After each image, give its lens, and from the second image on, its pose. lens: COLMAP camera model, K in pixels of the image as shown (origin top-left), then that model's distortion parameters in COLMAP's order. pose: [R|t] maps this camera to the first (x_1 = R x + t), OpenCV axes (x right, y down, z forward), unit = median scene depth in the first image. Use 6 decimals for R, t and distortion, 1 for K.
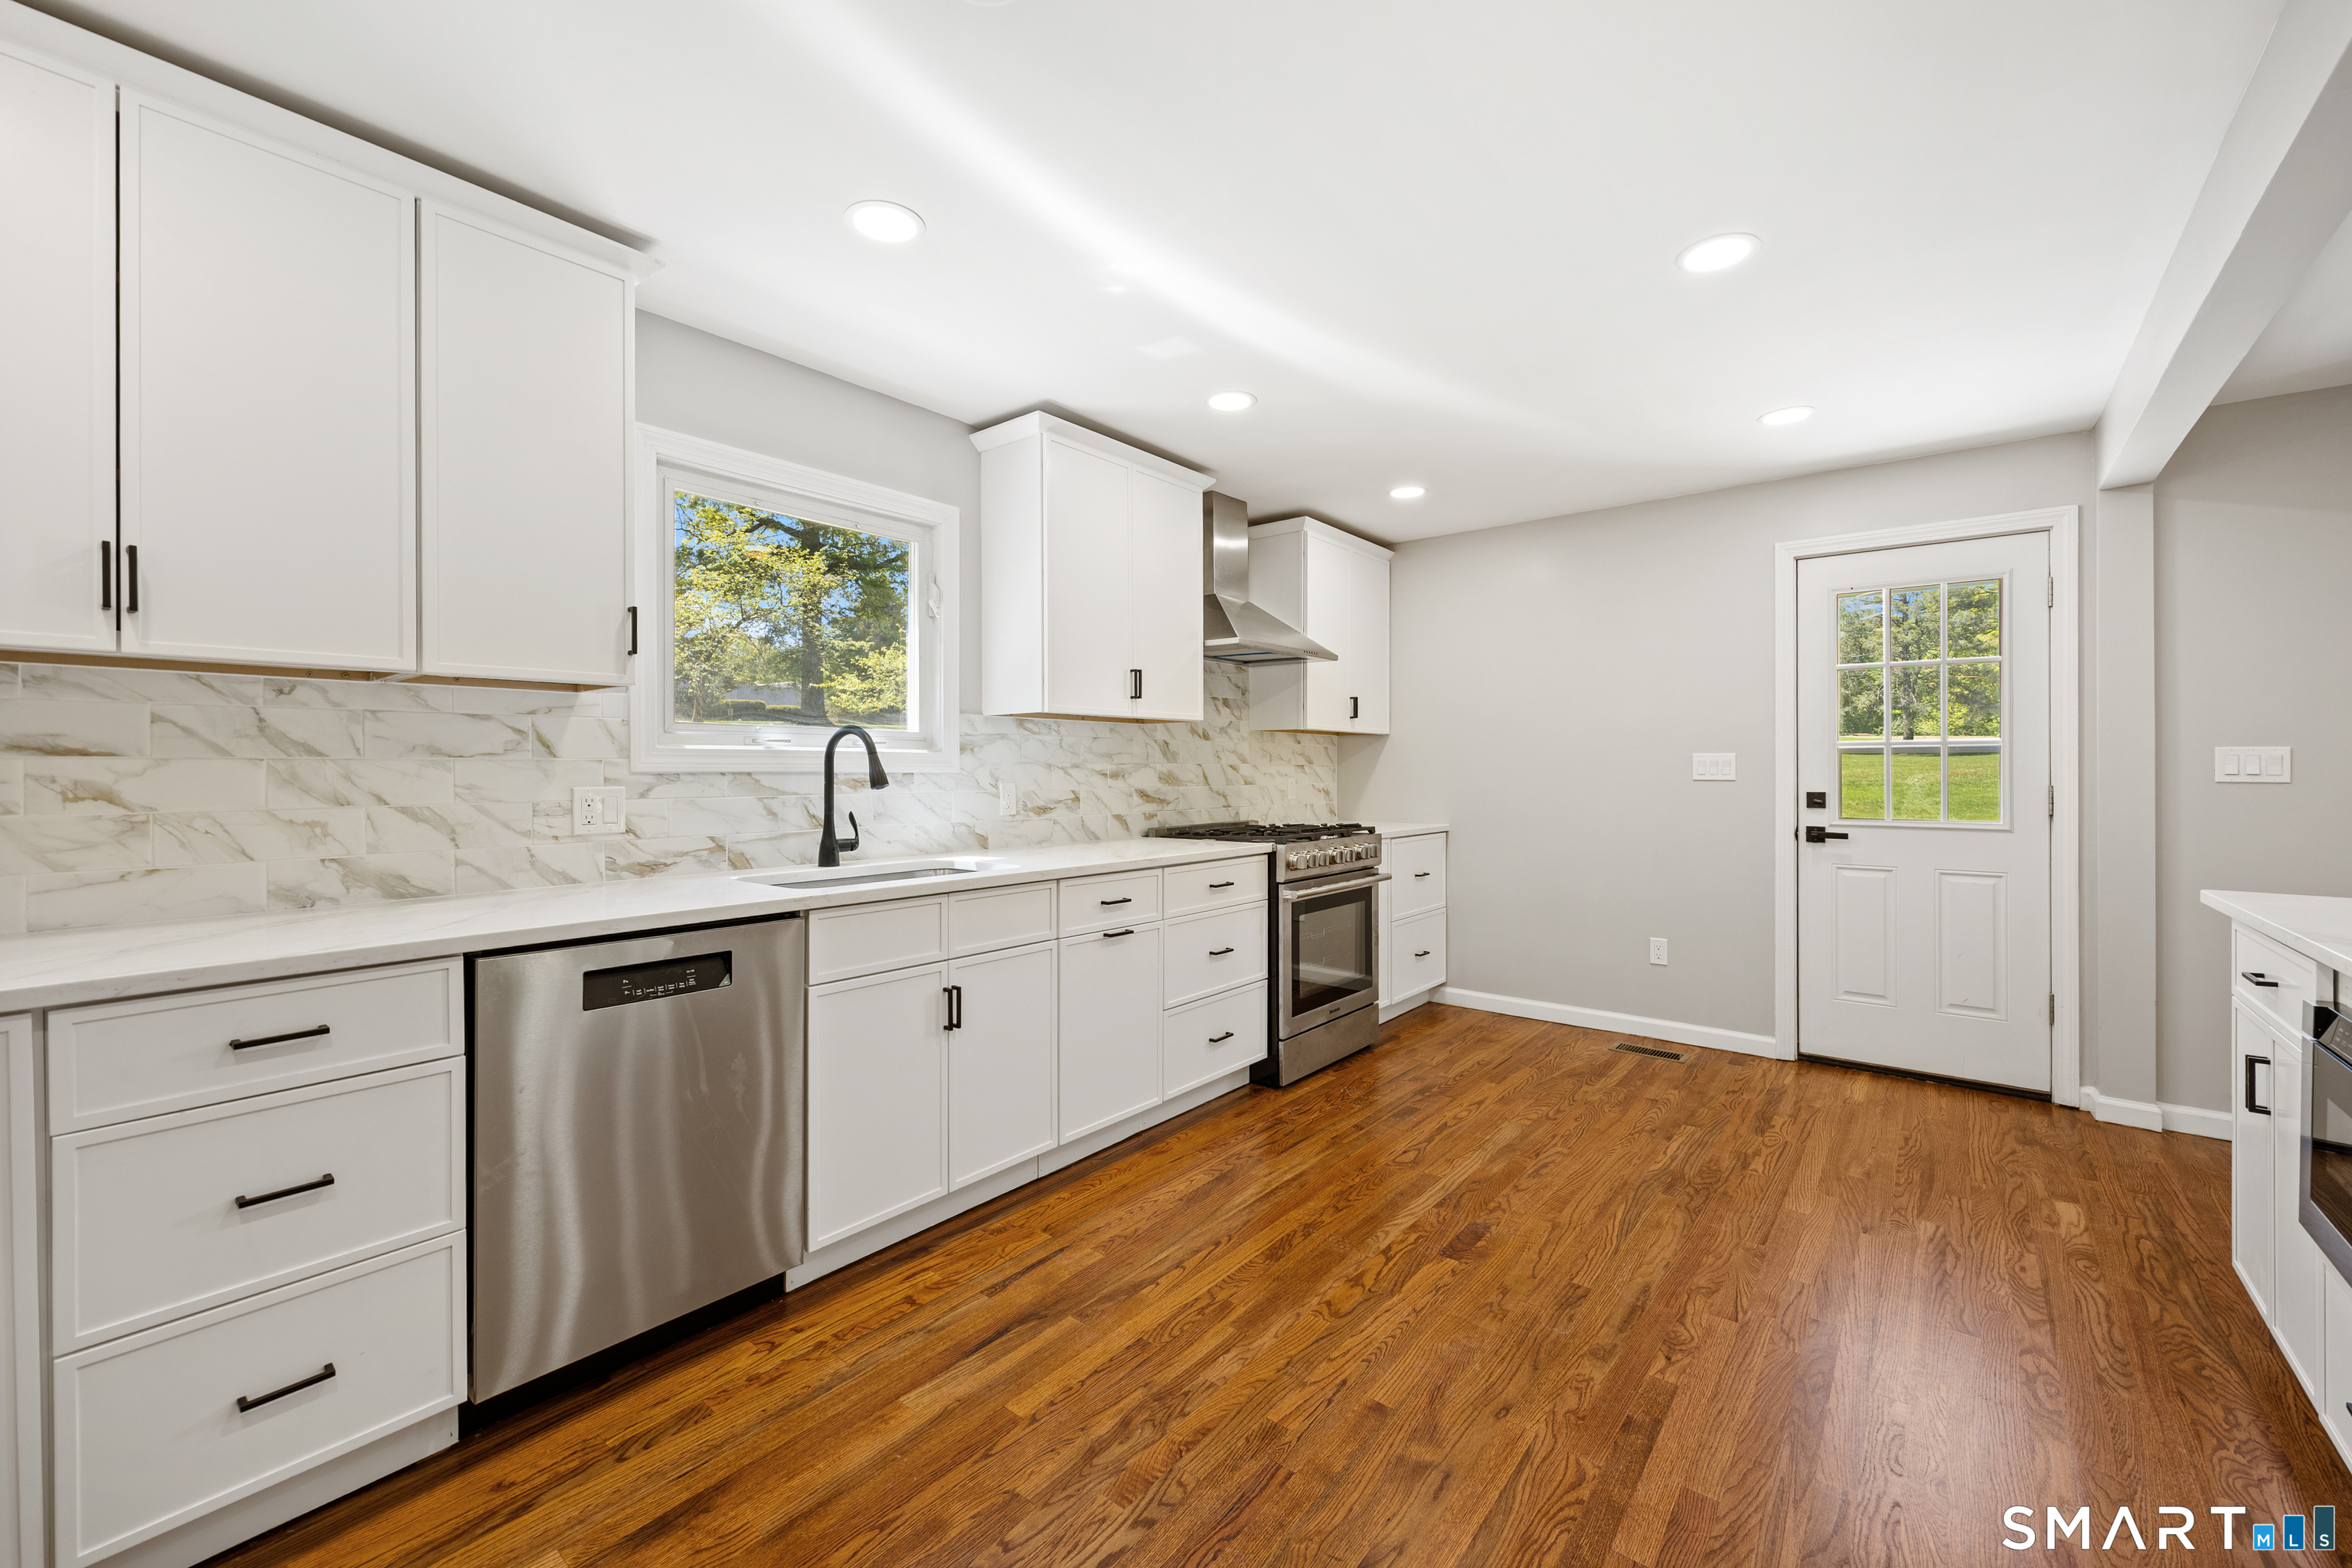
lens RADIAL K [[948.7, 0, 1172.4], [0, 948.7, 769.0], [0, 0, 1]] dist [-0.001468, 0.001741]
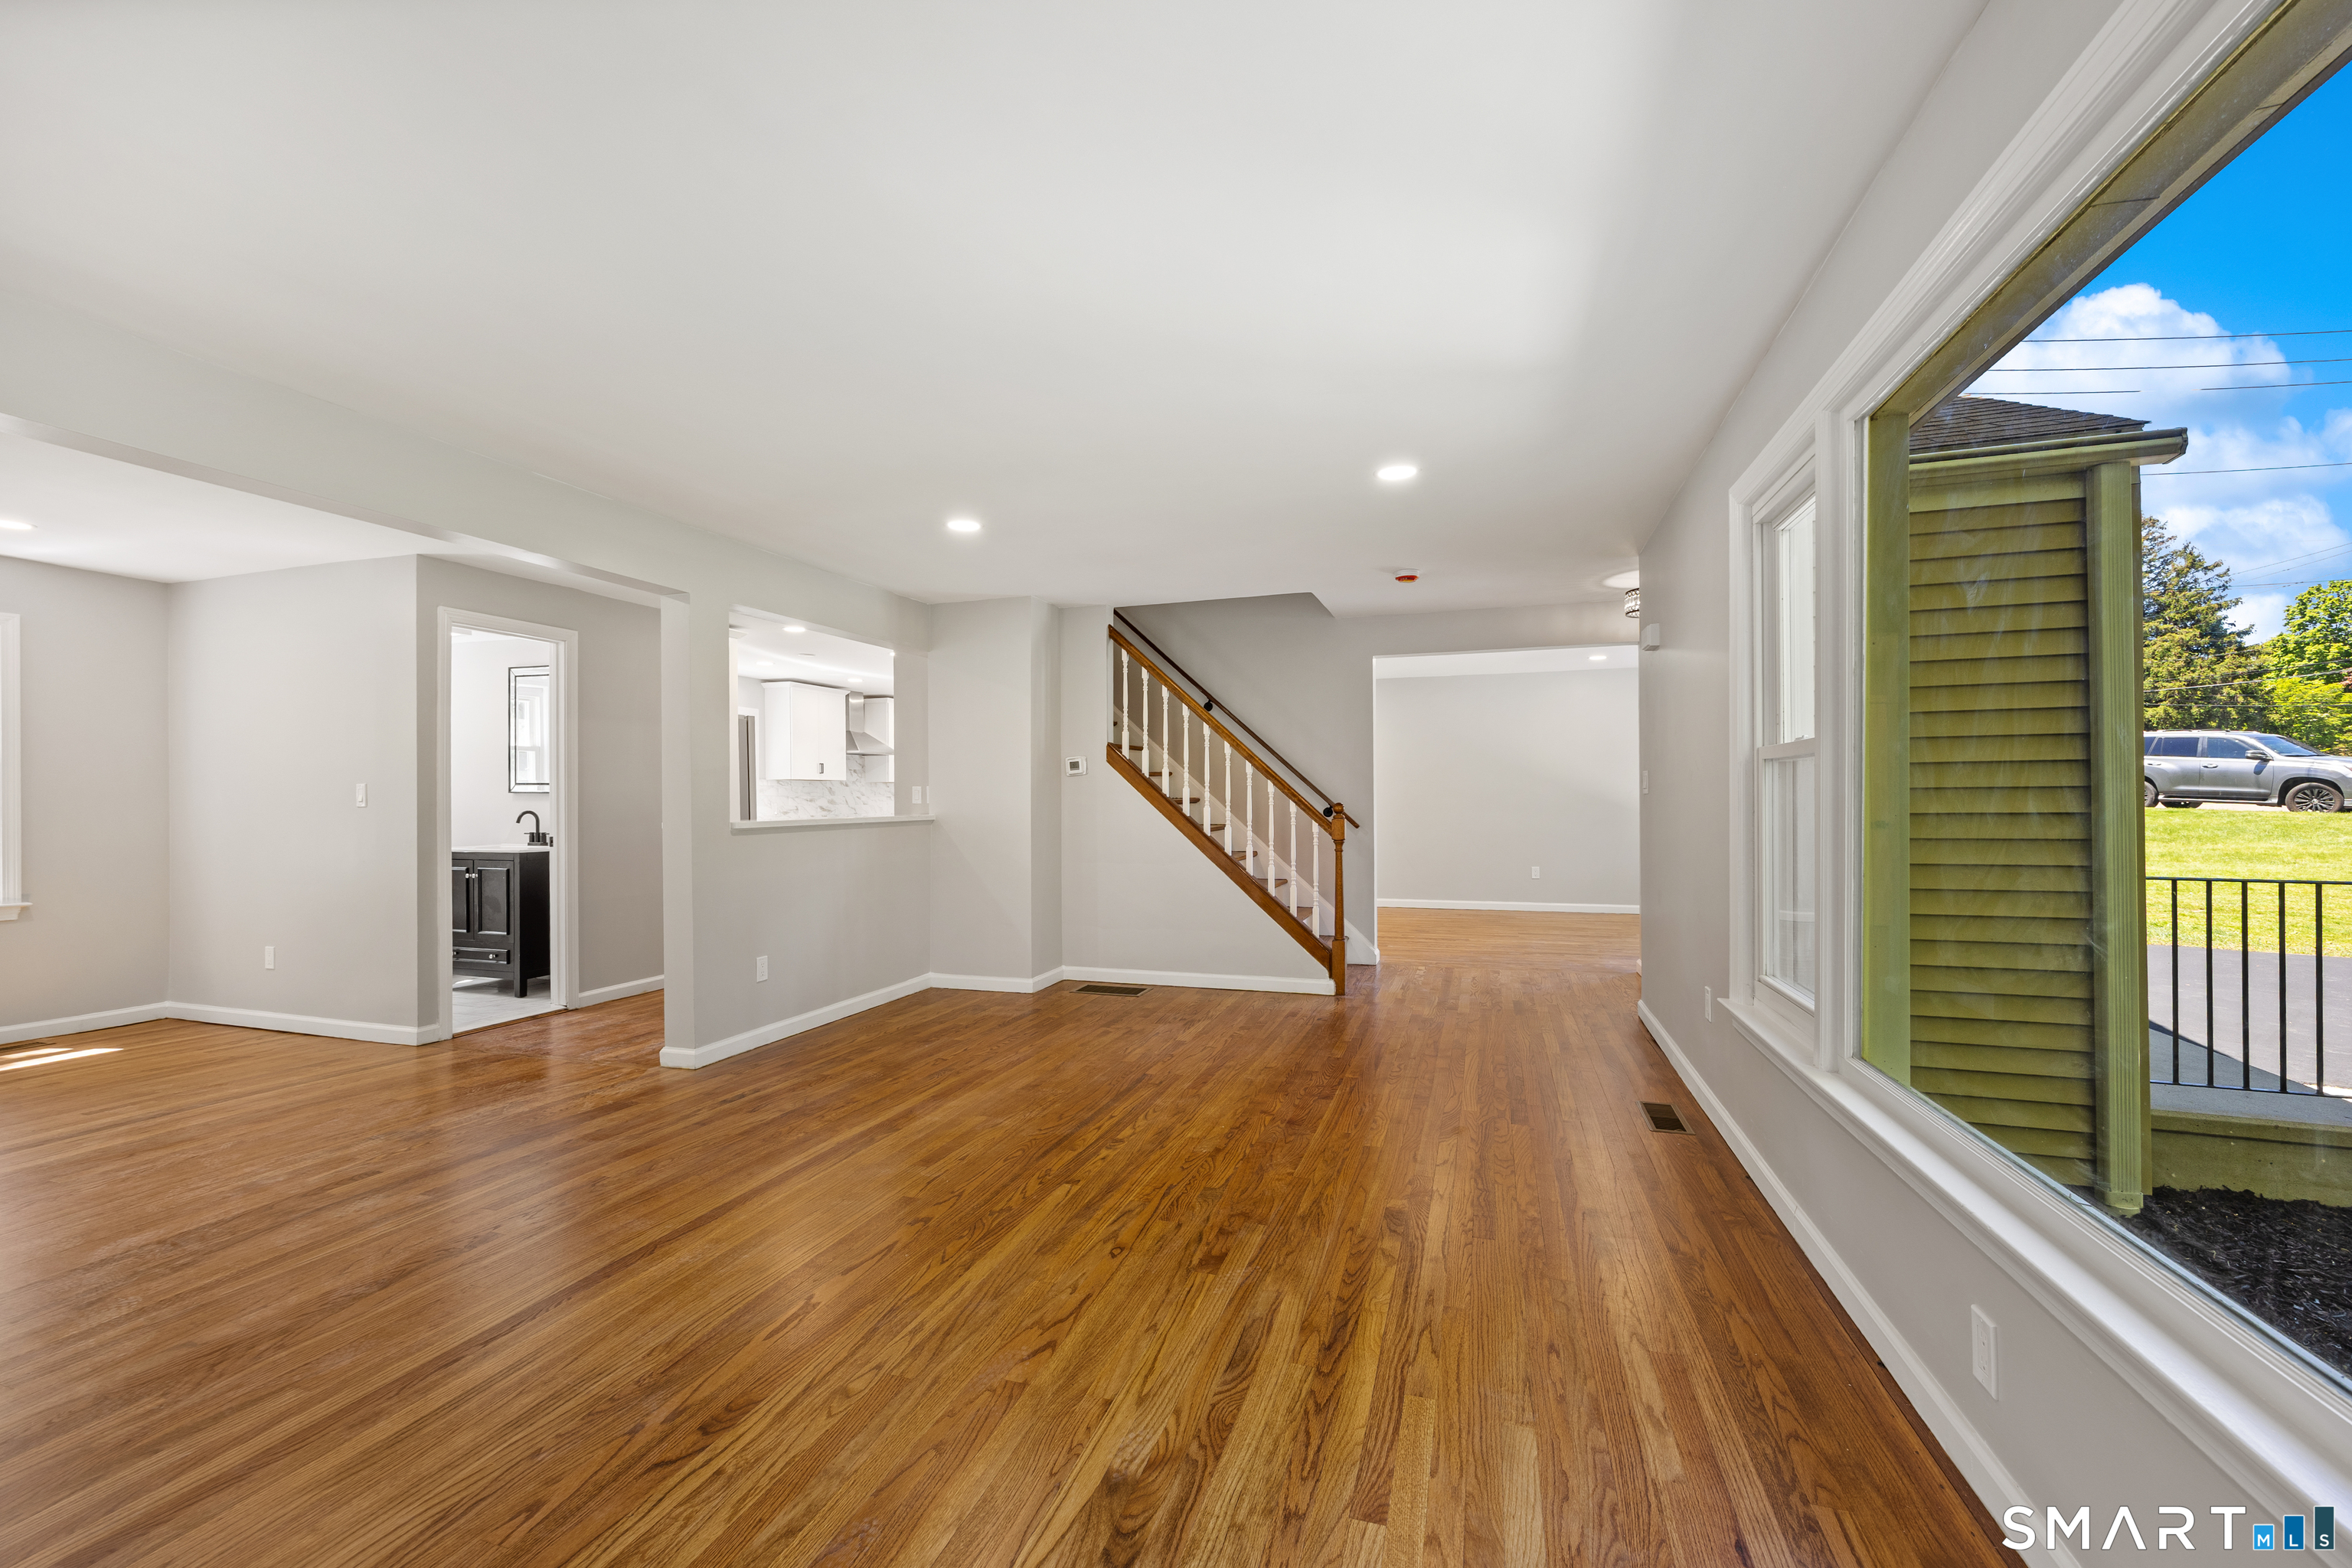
lens RADIAL K [[948.7, 0, 1180.7], [0, 948.7, 786.0], [0, 0, 1]] dist [-0.001468, 0.001741]
pose [[0.932467, -0.003262, 0.361241, -0.069193], [0.009245, 0.999847, -0.014835, 0.018499], [-0.361138, 0.017172, 0.932354, -2.383893]]
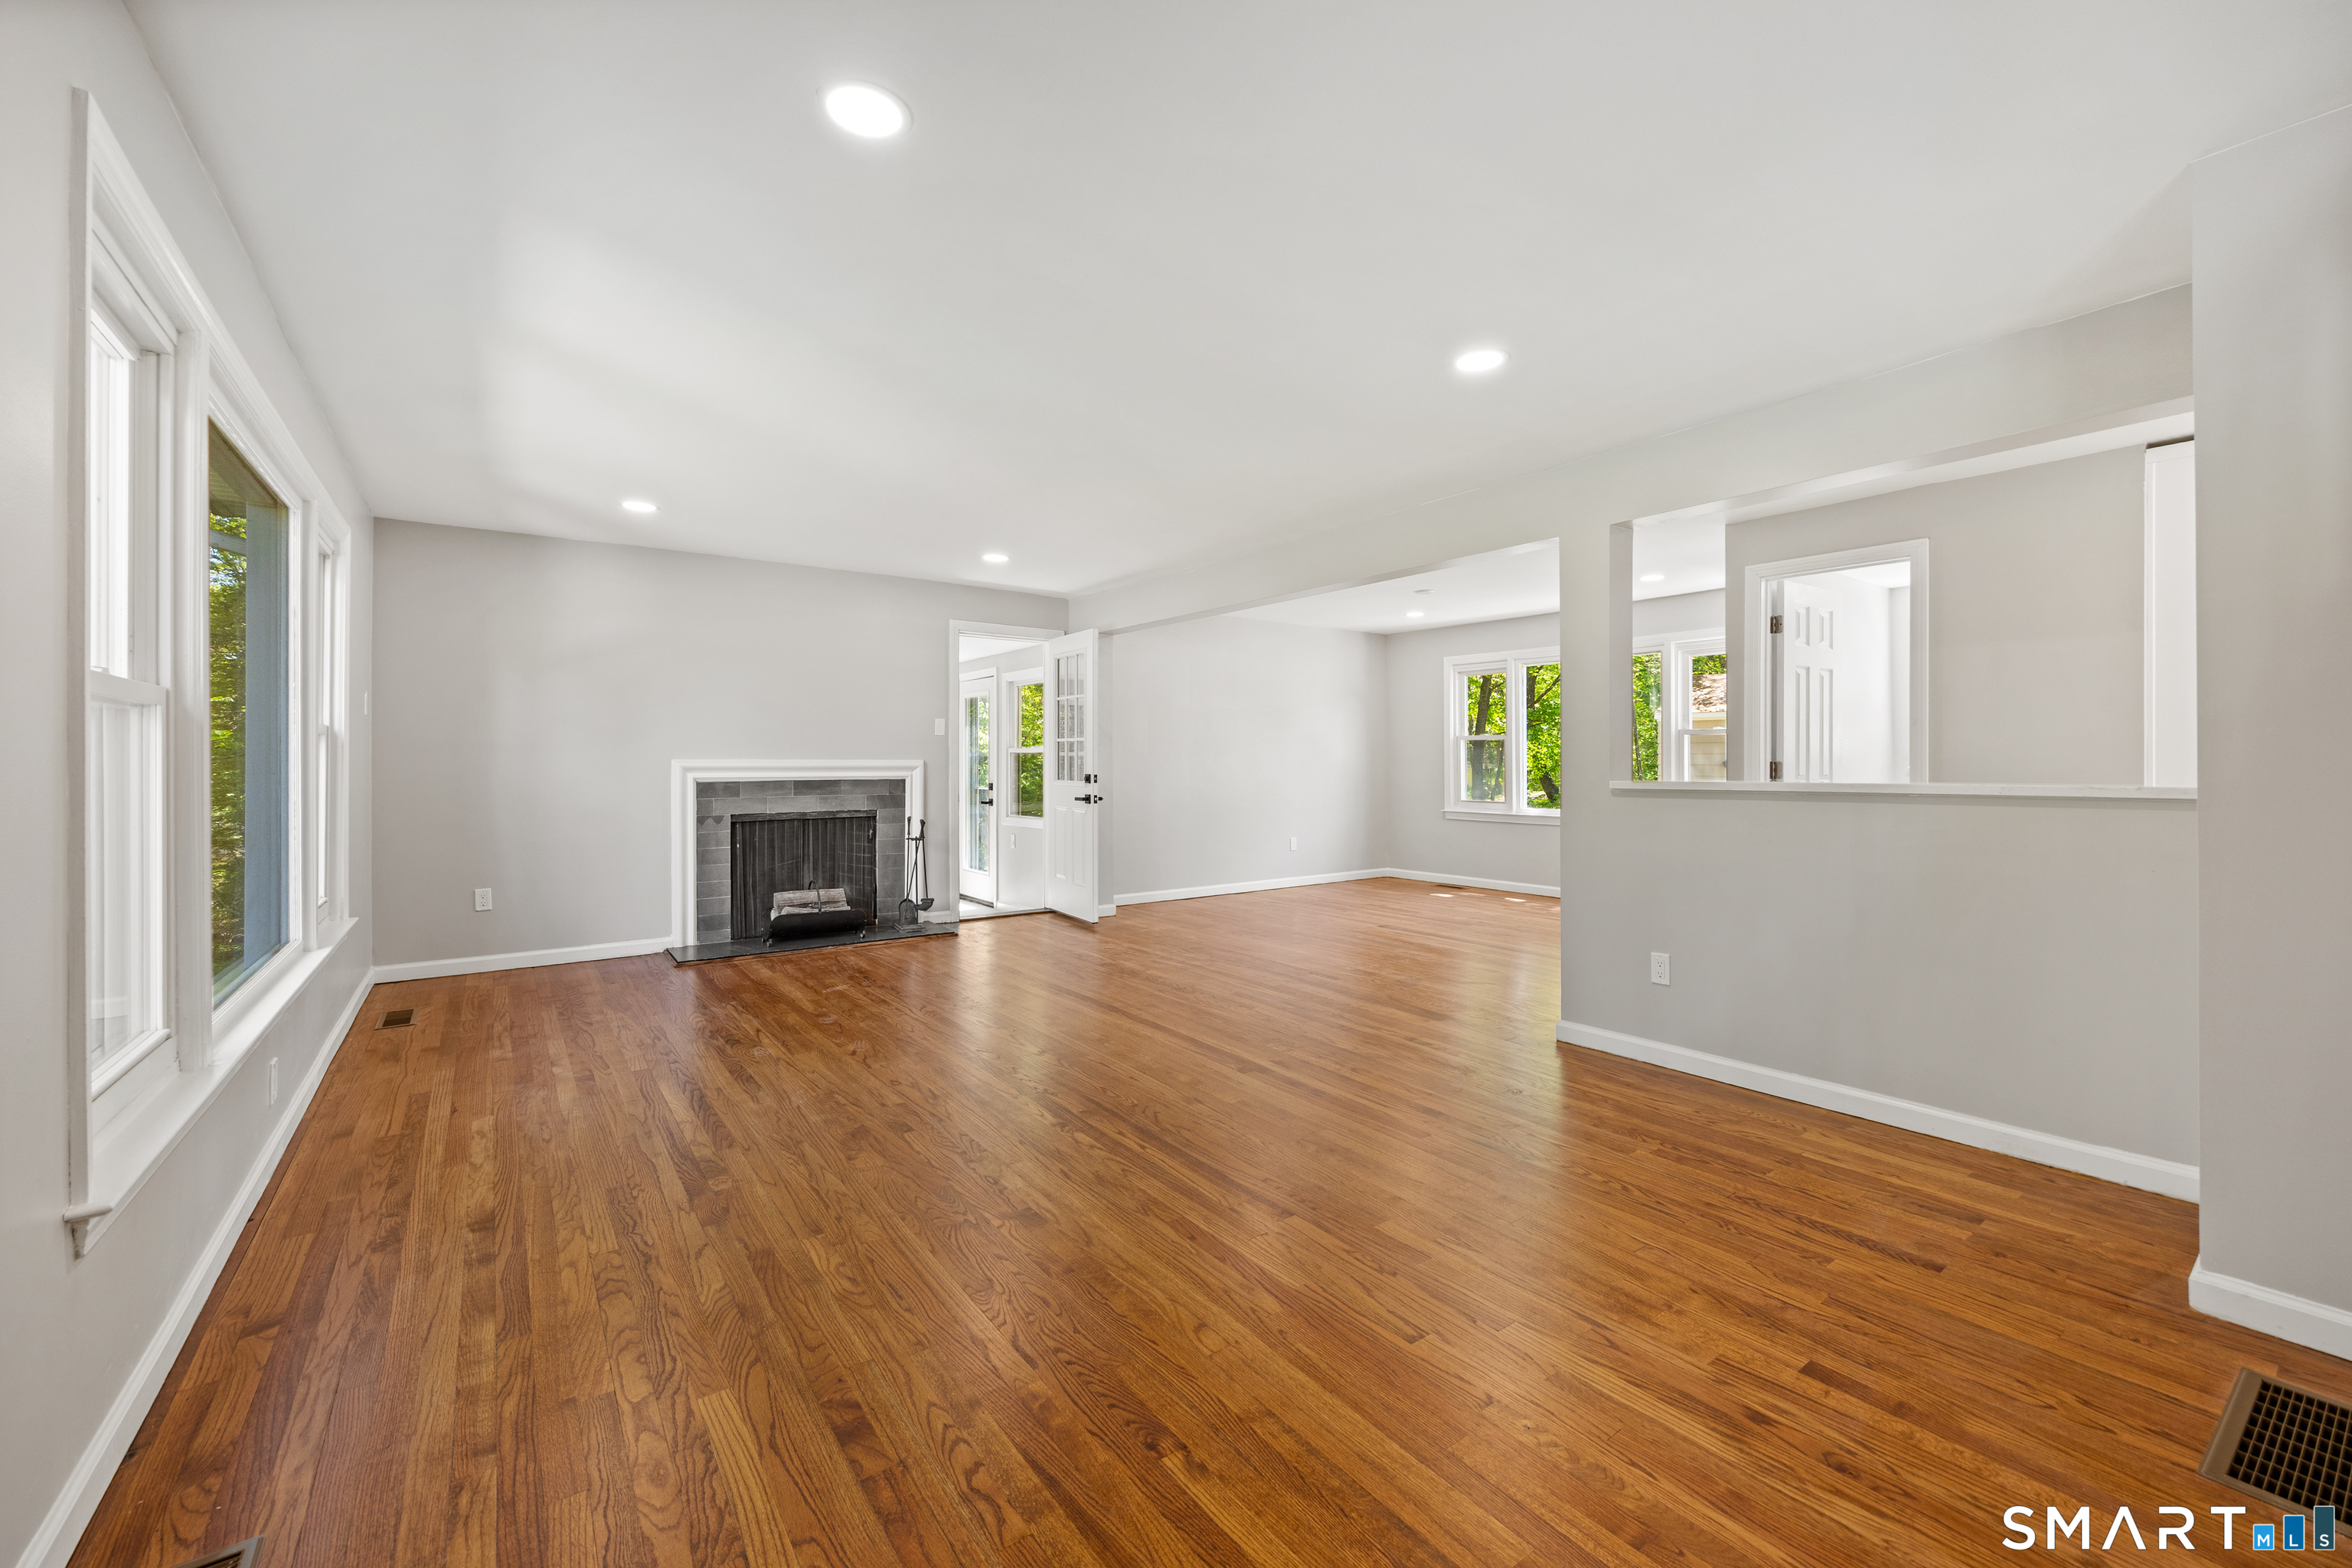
lens RADIAL K [[948.7, 0, 1183.3], [0, 948.7, 773.5], [0, 0, 1]] dist [-0.001468, 0.001741]
pose [[-0.255679, 0.013543, -0.966667, 1.167204], [0.001539, 0.999906, 0.013601, 0.018536], [0.966761, 0.001989, -0.255676, -0.989154]]
